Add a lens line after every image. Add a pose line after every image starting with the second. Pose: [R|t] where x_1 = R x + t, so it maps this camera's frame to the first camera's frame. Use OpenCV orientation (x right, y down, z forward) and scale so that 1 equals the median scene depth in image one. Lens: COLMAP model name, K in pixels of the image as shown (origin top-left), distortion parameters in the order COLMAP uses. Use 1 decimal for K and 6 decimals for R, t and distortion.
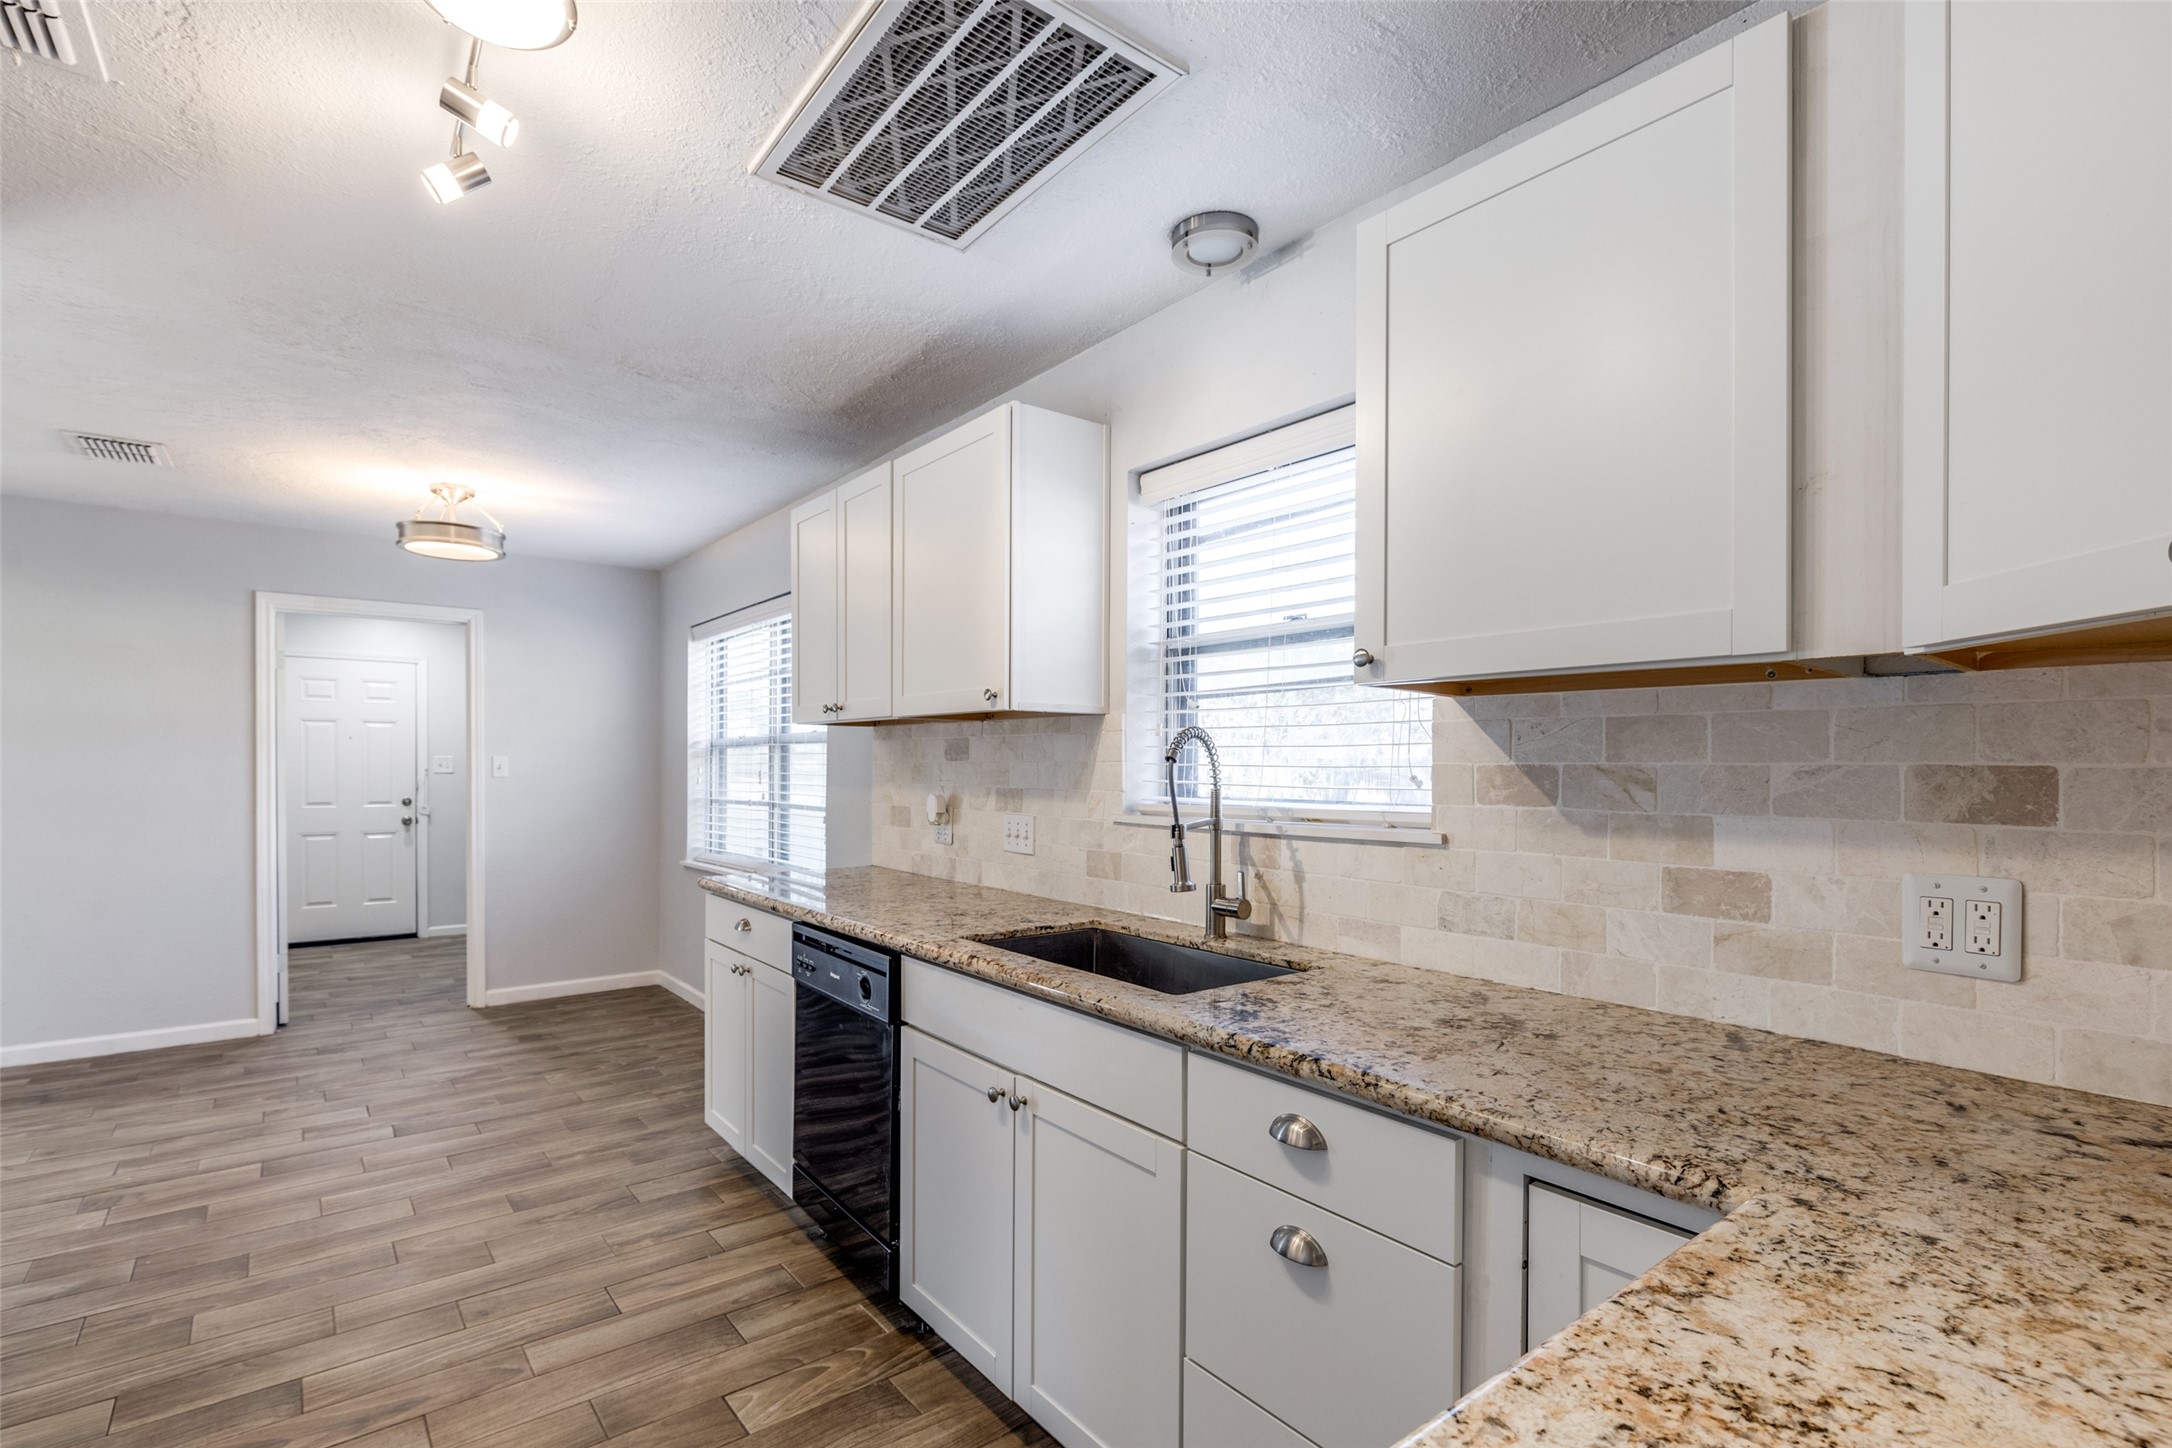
lens RADIAL K [[1019.0, 0, 1076.8], [0, 1019.0, 766.7], [0, 0, 1]] dist [0.002132, 0.000609]
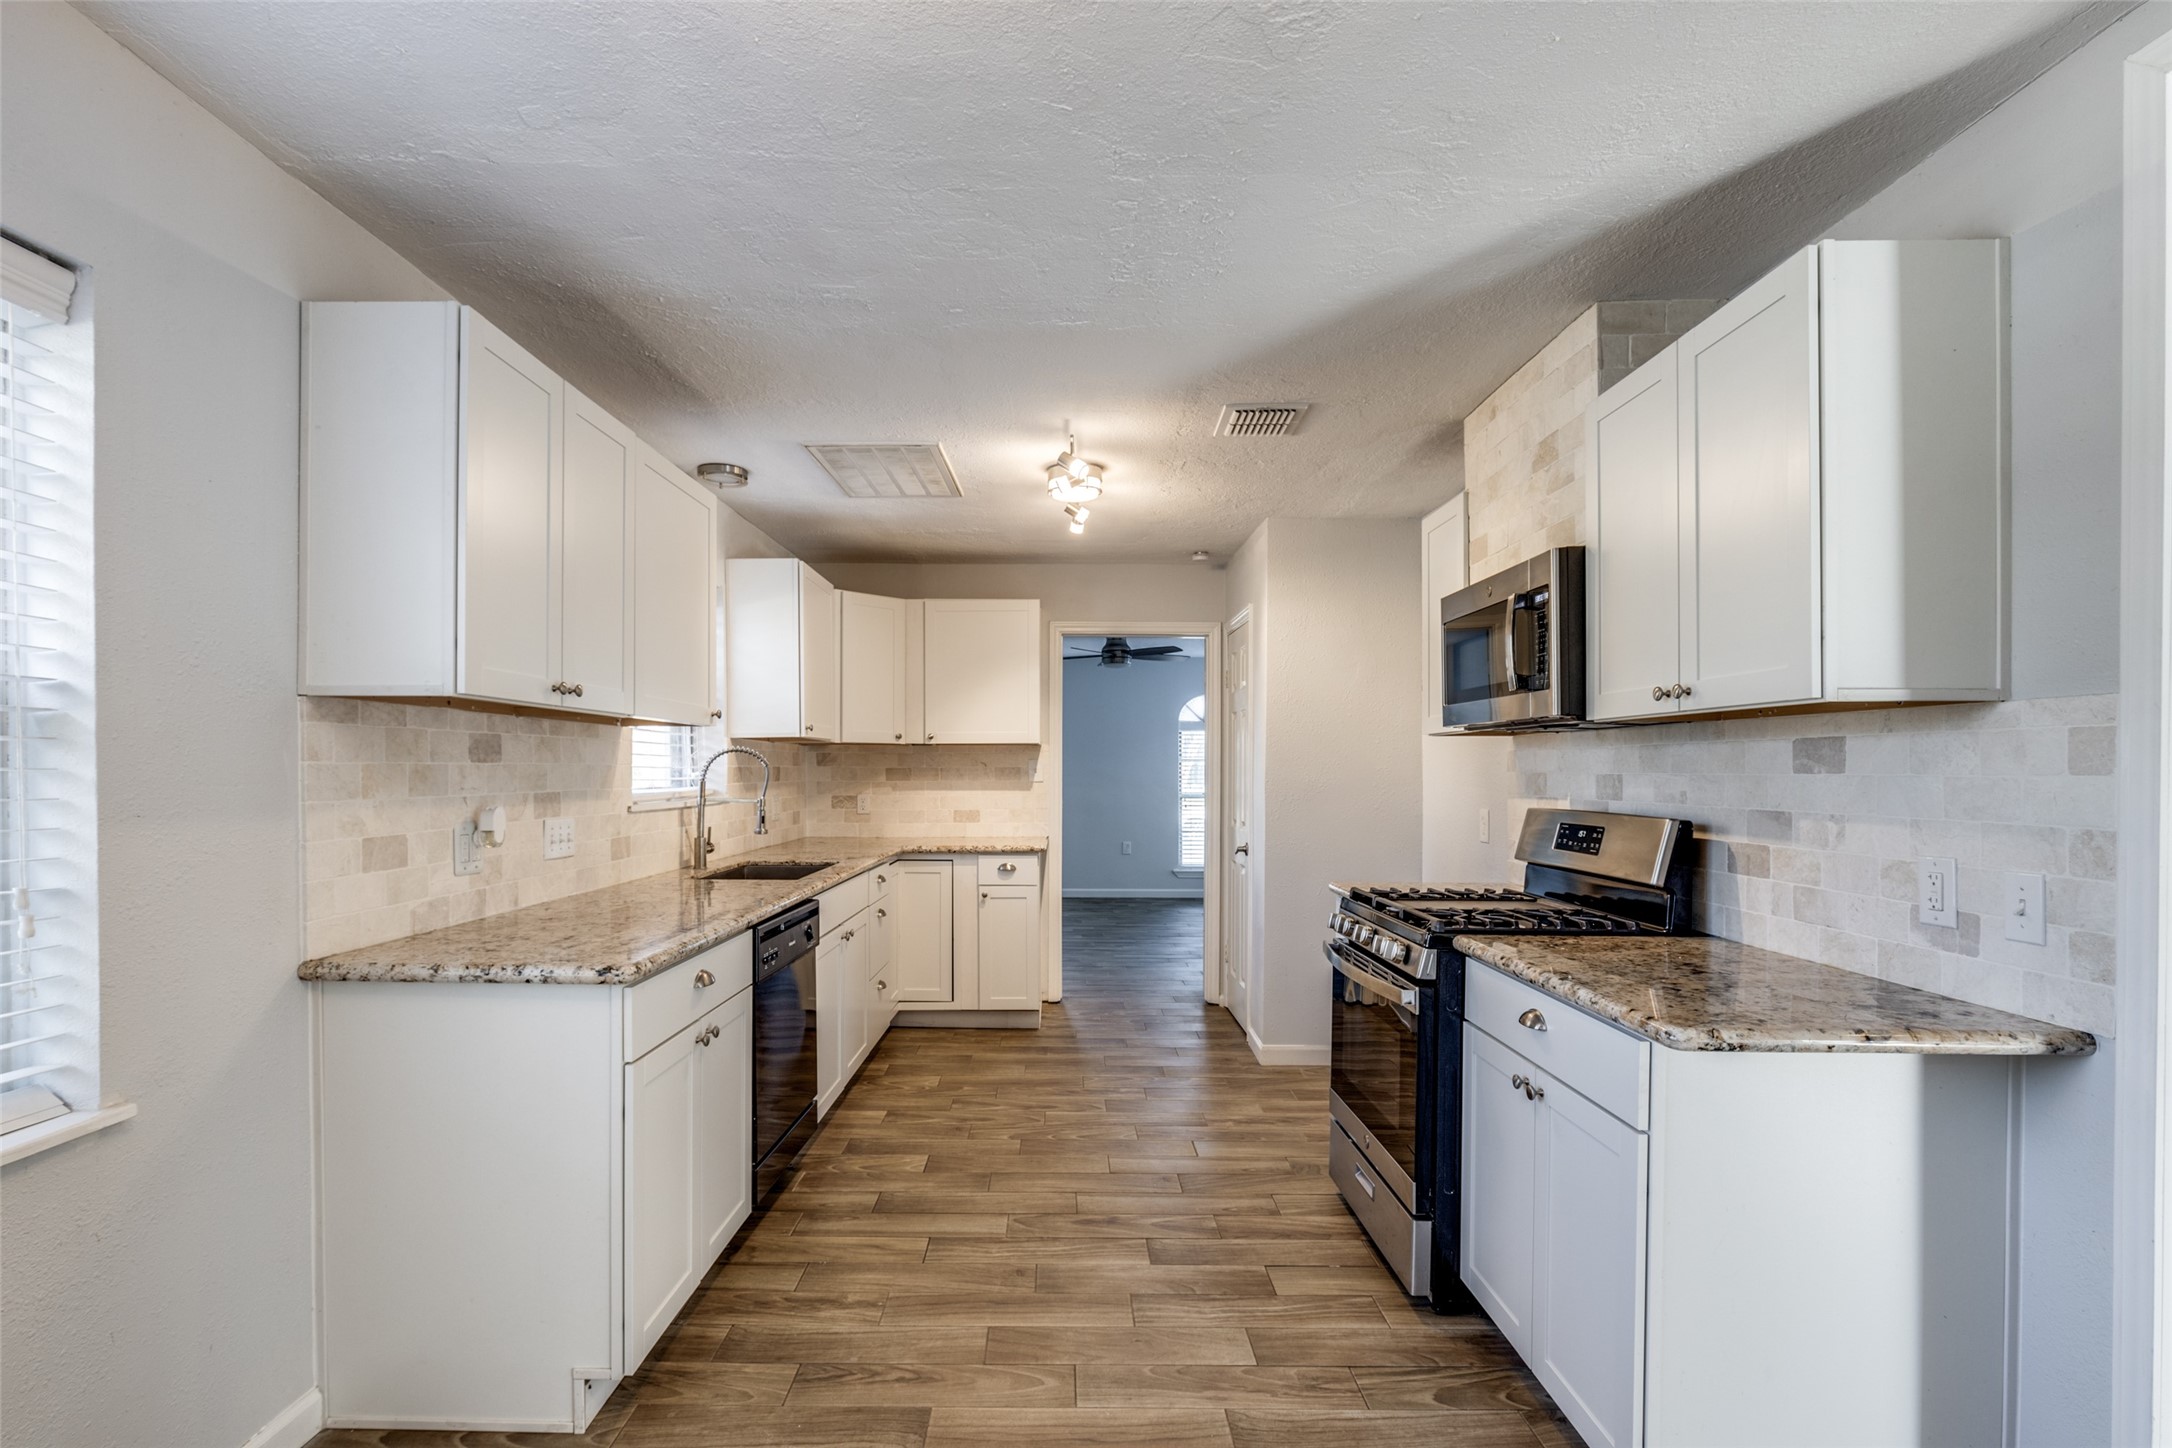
lens RADIAL K [[1019.0, 0, 1076.8], [0, 1019.0, 766.7], [0, 0, 1]] dist [0.002132, 0.000609]
pose [[-0.795257, -0.003651, 0.606262, -1.178326], [-0.002600, 0.999993, 0.002612, -0.007179], [-0.606267, 0.000501, -0.795261, 1.672590]]
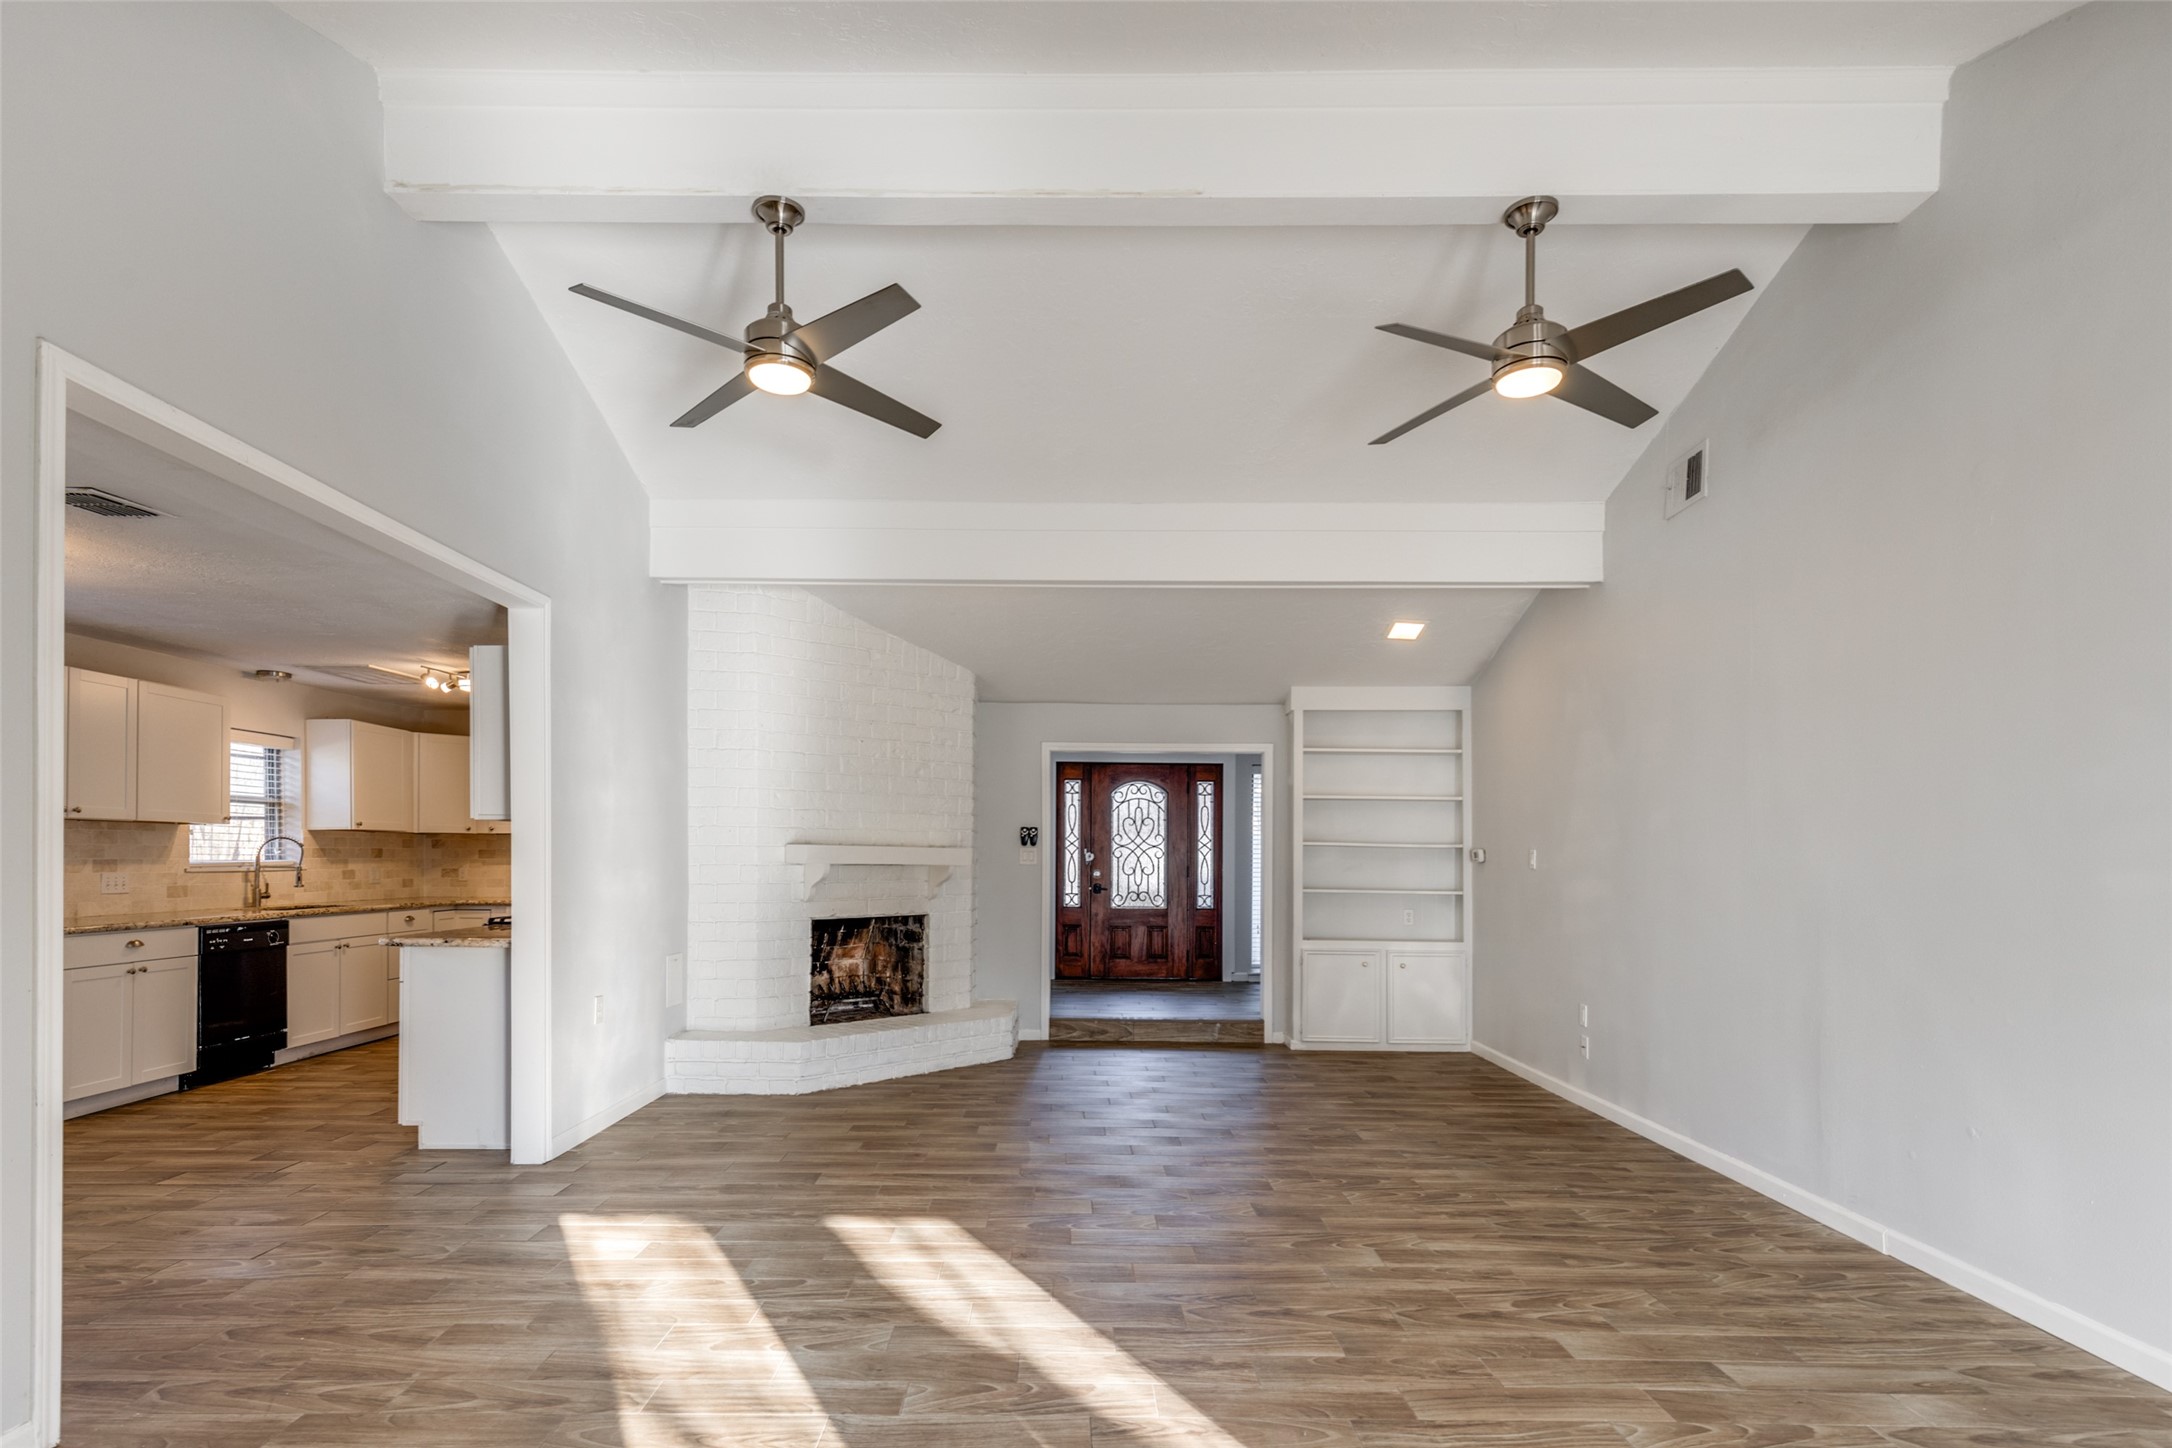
lens RADIAL K [[1021.3, 0, 1078.3], [0, 1021.3, 853.7], [0, 0, 1]] dist [-0.010552, 0.000119]
pose [[-0.797199, -0.006880, 0.603677, -2.956417], [-0.006935, 0.999973, 0.002238, -0.006058], [-0.603677, -0.002402, -0.797226, 1.607601]]
